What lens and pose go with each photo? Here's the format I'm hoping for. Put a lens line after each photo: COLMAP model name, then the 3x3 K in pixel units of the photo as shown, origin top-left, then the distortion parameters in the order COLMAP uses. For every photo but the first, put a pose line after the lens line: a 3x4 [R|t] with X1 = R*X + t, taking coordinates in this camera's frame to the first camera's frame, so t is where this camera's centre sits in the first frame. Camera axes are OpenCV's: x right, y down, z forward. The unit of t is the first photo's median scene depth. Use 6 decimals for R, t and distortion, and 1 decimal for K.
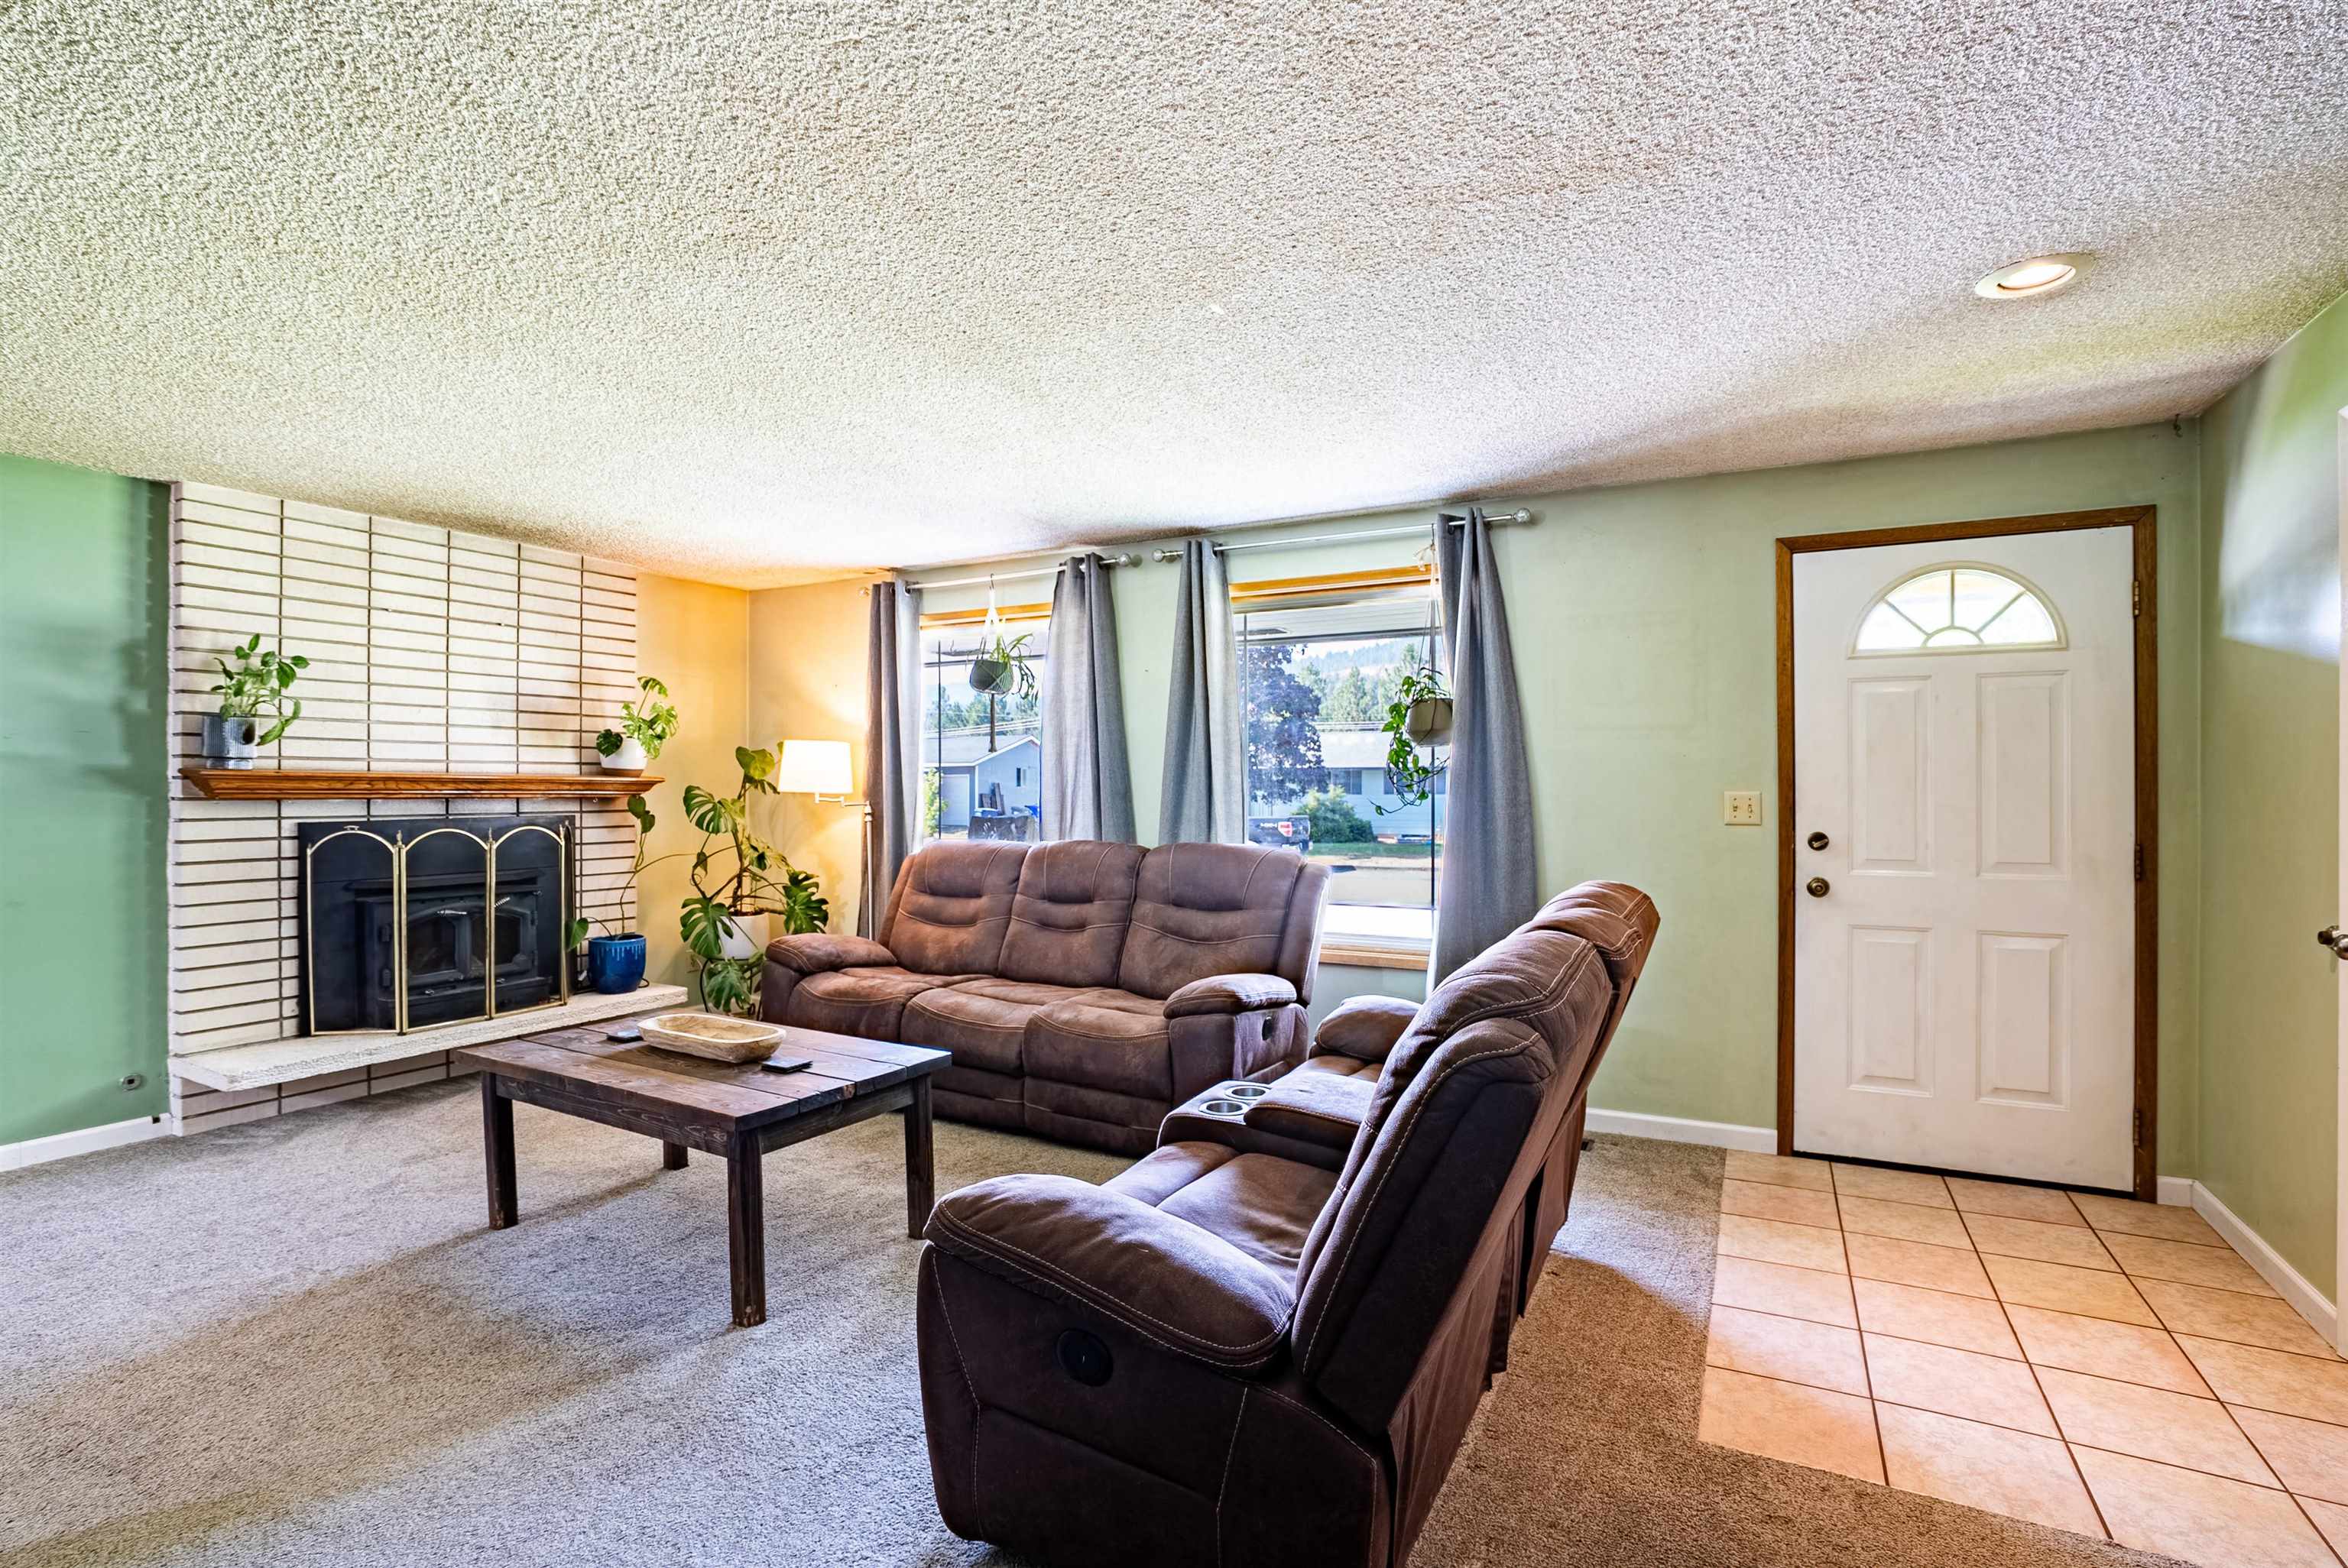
lens RADIAL K [[1090.2, 0, 1173.1], [0, 1090.2, 790.8], [0, 0, 1]] dist [-0.065329, 0.026530]
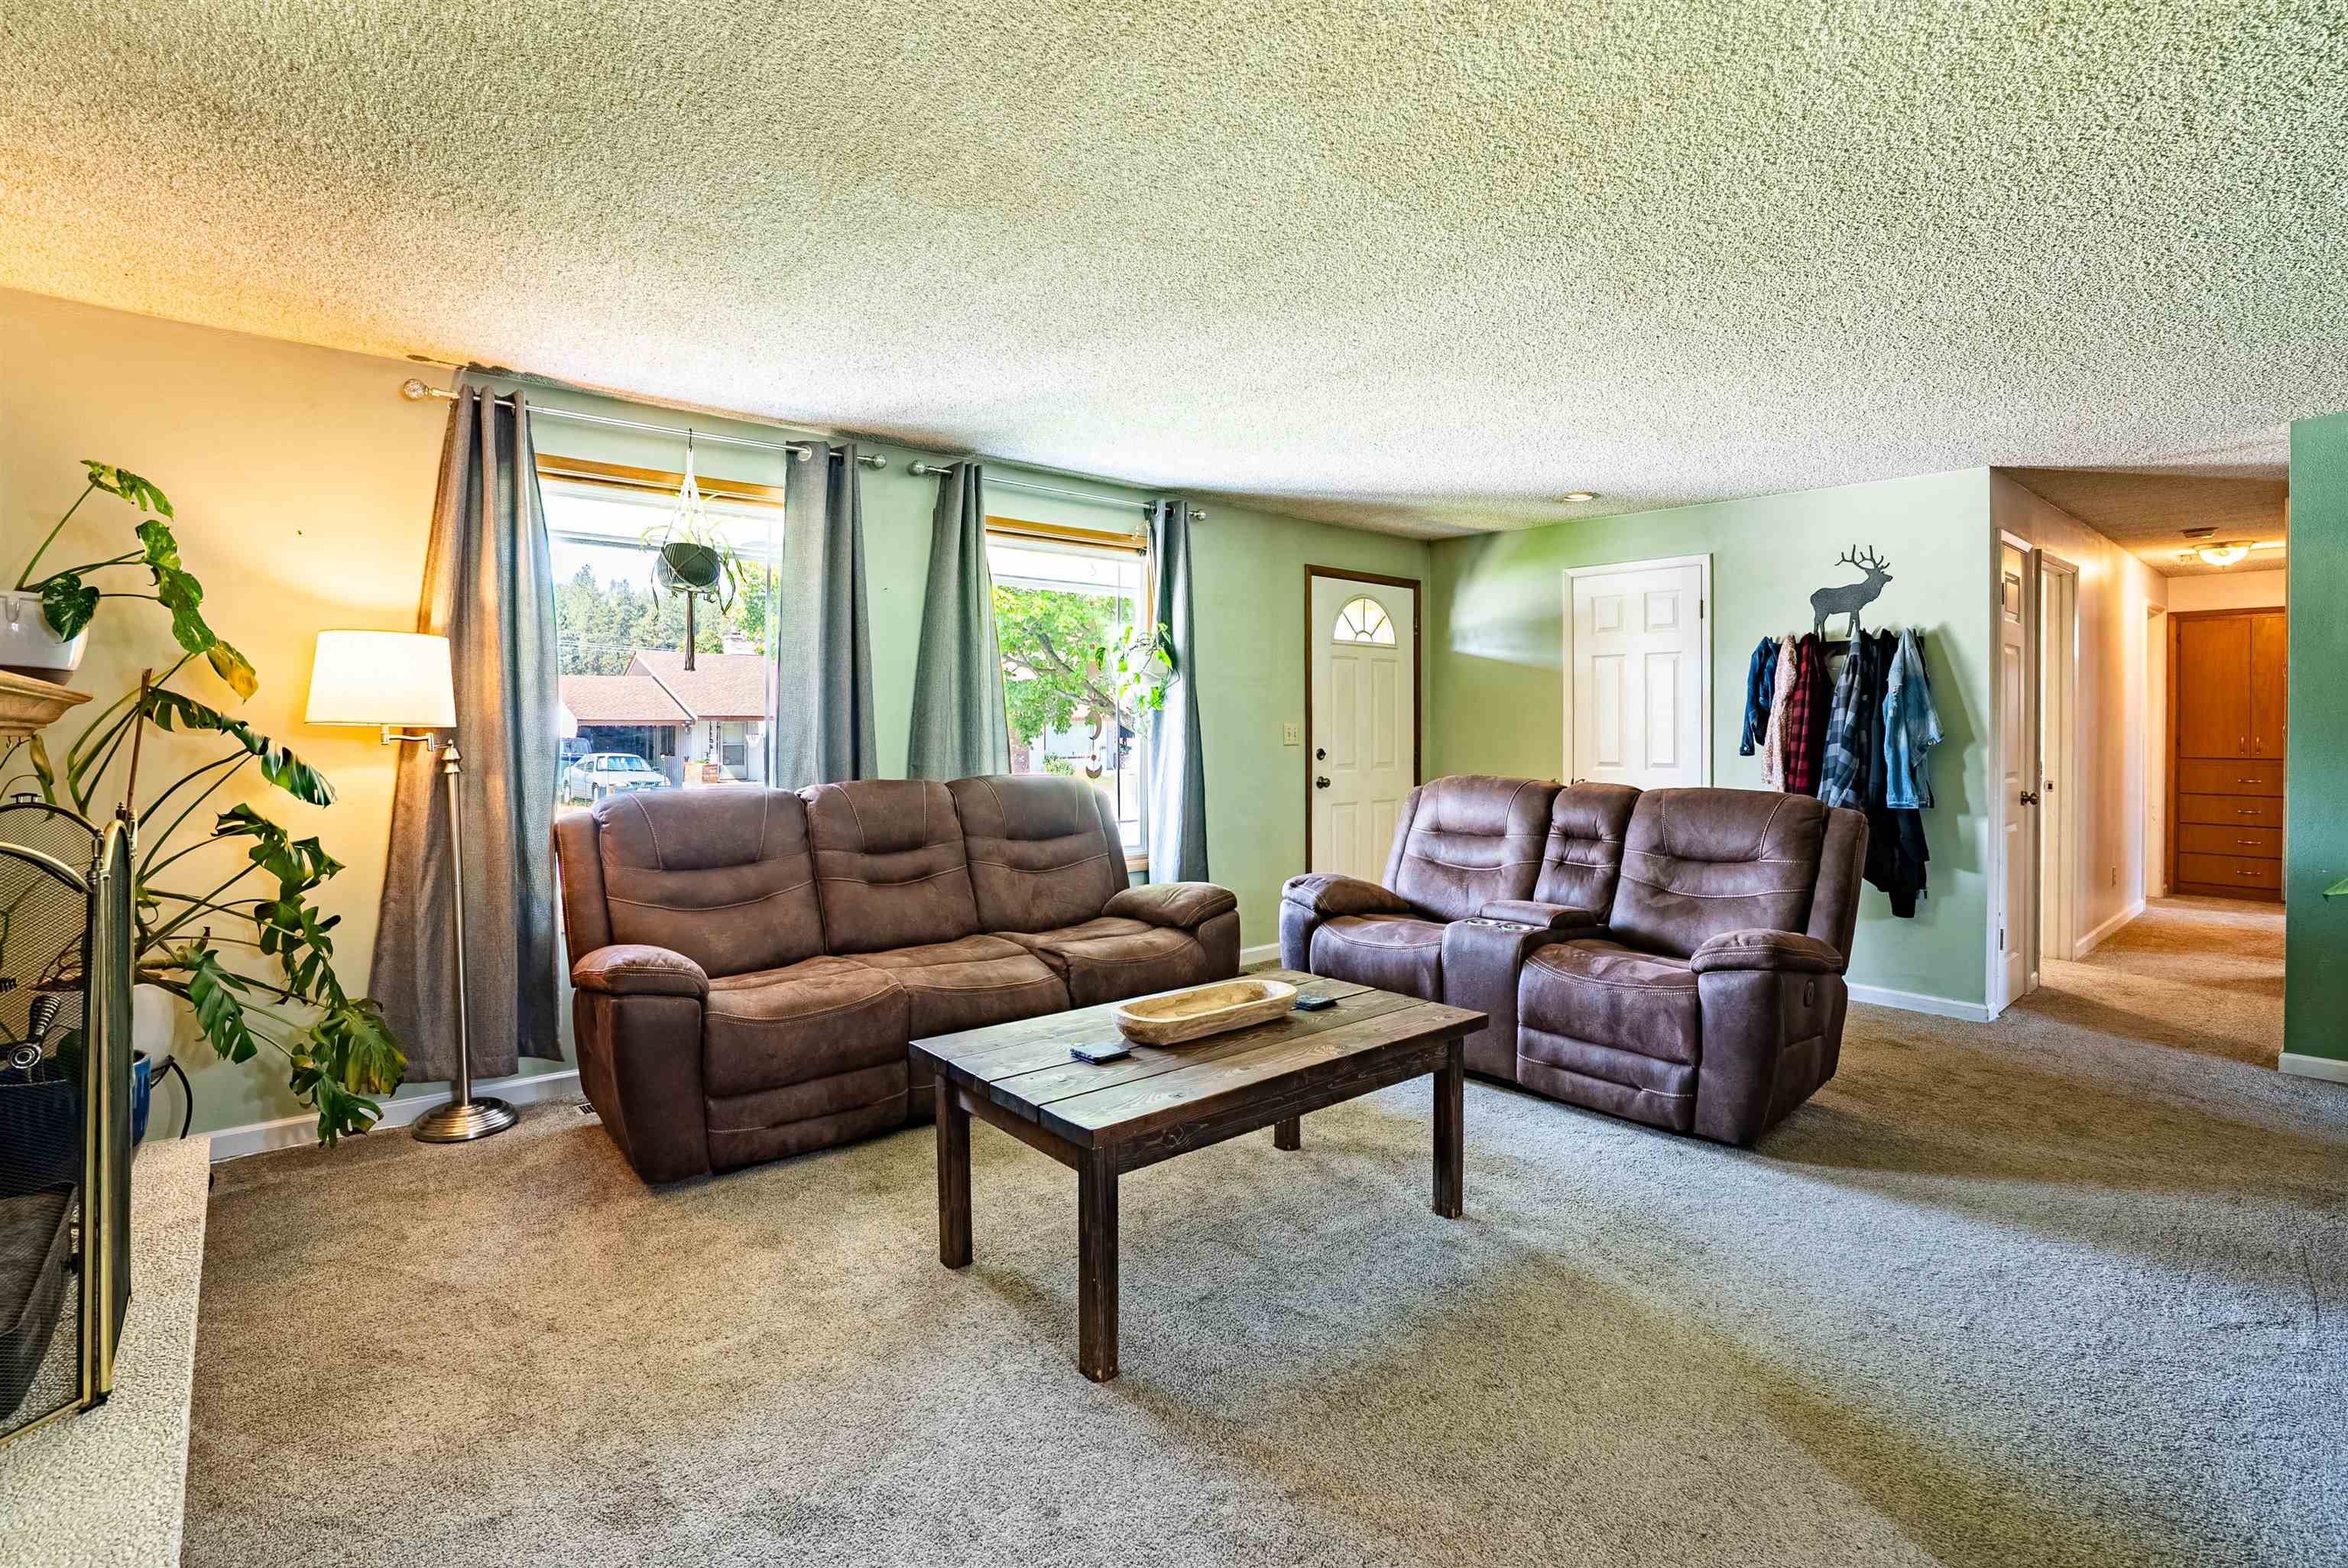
lens RADIAL K [[1113.5, 0, 1166.9], [0, 1113.5, 765.6], [0, 0, 1]] dist [-0.068596, 0.030638]
pose [[0.352470, -0.038344, 0.935037, -0.895578], [-0.004988, 0.999069, 0.042850, -0.006257], [-0.935810, -0.019768, 0.351951, 0.512839]]
